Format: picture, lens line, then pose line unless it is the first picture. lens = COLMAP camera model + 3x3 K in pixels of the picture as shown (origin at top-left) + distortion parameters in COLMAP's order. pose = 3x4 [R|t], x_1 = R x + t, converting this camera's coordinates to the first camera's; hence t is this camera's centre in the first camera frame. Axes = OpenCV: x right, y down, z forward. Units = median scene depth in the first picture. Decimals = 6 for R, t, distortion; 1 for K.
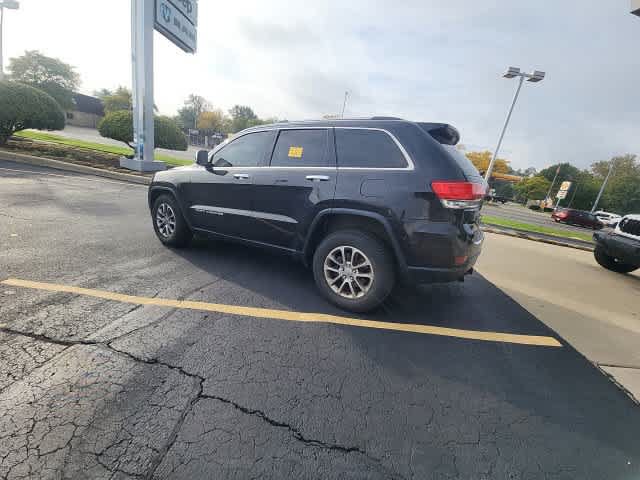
lens RADIAL K [[259.3, 0, 319.0], [0, 259.3, 239.1], [0, 0, 1]] dist [0.018331, -0.012898]
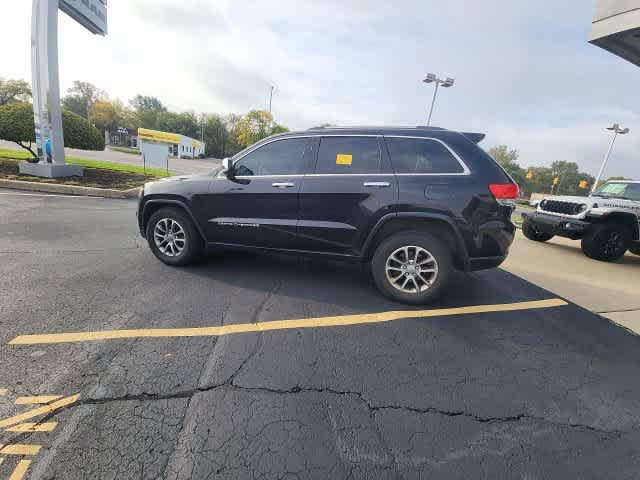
lens RADIAL K [[259.3, 0, 319.5], [0, 259.3, 239.3], [0, 0, 1]] dist [0.018331, -0.012898]
pose [[0.962073, -0.101948, 0.253025, -0.468645], [0.097563, 0.994782, 0.029852, -0.062030], [-0.254748, -0.004034, 0.966999, 0.037501]]
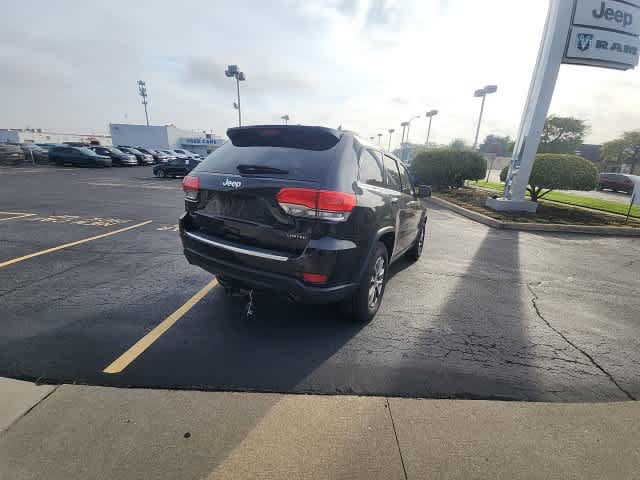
lens RADIAL K [[259.3, 0, 320.0], [0, 259.3, 238.0], [0, 0, 1]] dist [0.018331, -0.012898]
pose [[0.059287, 0.135110, -0.989055, 1.349585], [-0.316867, 0.942104, 0.109702, -0.191709], [0.946615, 0.306895, 0.098667, 1.095839]]
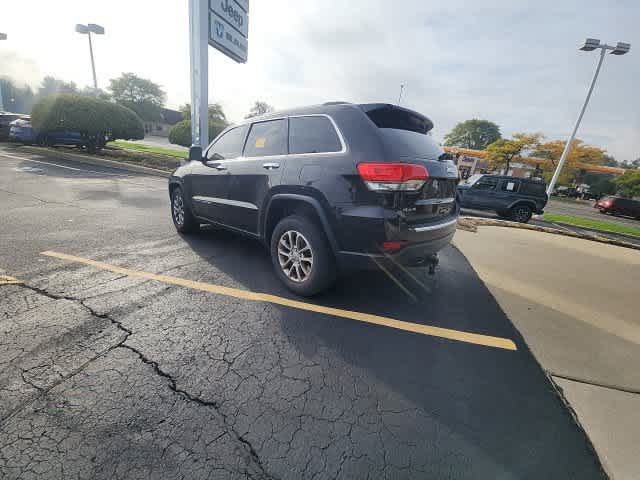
lens RADIAL K [[259.3, 0, 318.3], [0, 259.3, 237.6], [0, 0, 1]] dist [0.018331, -0.012898]
pose [[0.976743, 0.027087, -0.212694, 0.375842], [-0.027424, 0.999623, 0.001370, 0.045261], [0.212651, 0.004495, 0.977118, 0.011469]]
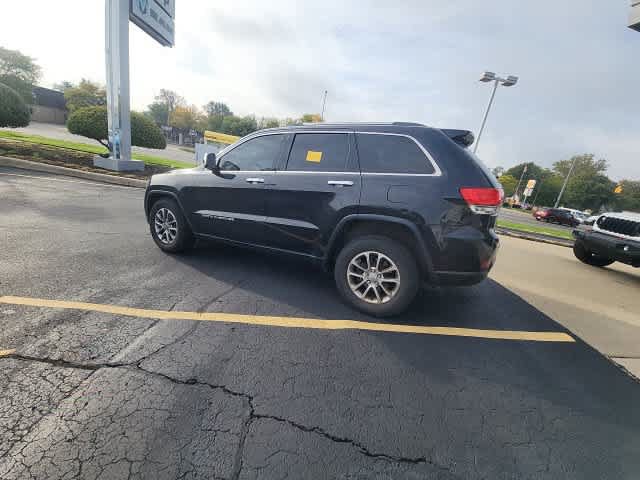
lens RADIAL K [[259.3, 0, 319.3], [0, 259.3, 239.2], [0, 0, 1]] dist [0.018331, -0.012898]
pose [[0.996789, -0.019893, 0.077562, -0.151774], [0.019431, 0.999789, 0.006702, -0.027789], [-0.077679, -0.005174, 0.996965, 0.016058]]
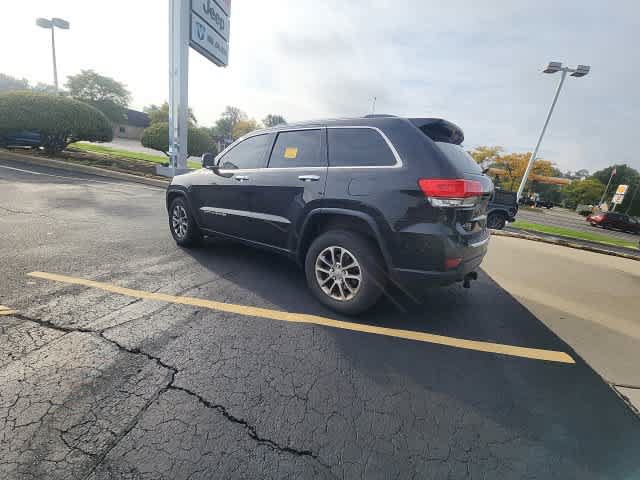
lens RADIAL K [[259.3, 0, 319.6], [0, 259.3, 238.2], [0, 0, 1]] dist [0.018331, -0.012898]
pose [[0.993994, 0.012406, -0.108731, 0.132517], [-0.014978, 0.999626, -0.022866, 0.017168], [0.108407, 0.024357, 0.993808, 0.015099]]
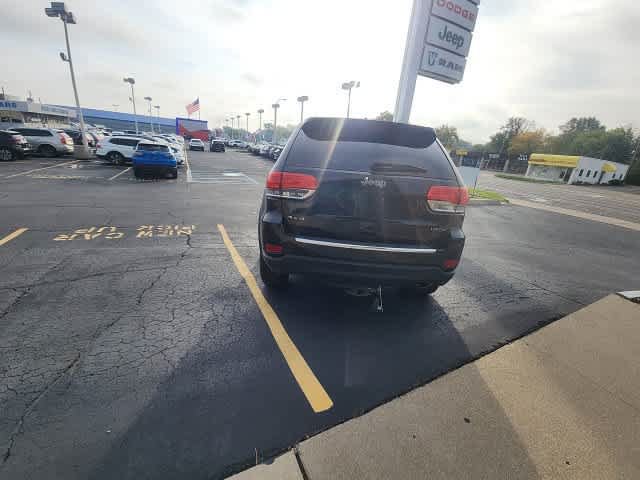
lens RADIAL K [[259.3, 0, 320.9], [0, 259.3, 238.1], [0, 0, 1]] dist [0.018331, -0.012898]
pose [[0.515856, 0.163289, -0.840969, 1.152881], [-0.244891, 0.968810, 0.037894, -0.033827], [0.820927, 0.186398, 0.539754, 0.462402]]
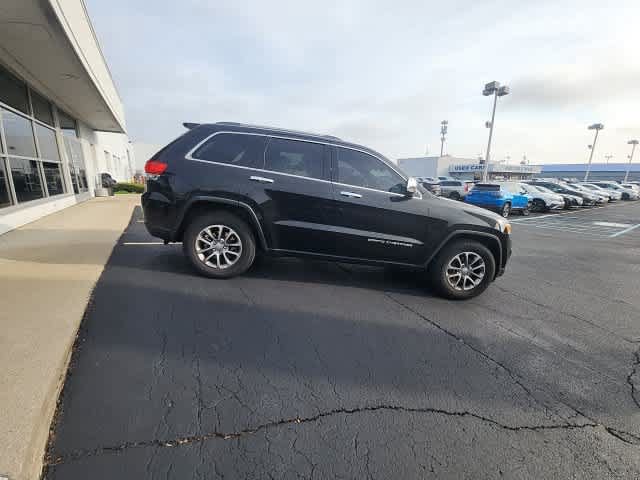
lens RADIAL K [[259.3, 0, 317.2], [0, 259.3, 237.7], [0, 0, 1]] dist [0.018331, -0.012898]
pose [[-0.788902, -0.041558, -0.613112, 0.798515], [-0.310742, 0.887731, 0.339665, -0.522954], [0.530163, 0.458482, -0.713247, 2.369211]]
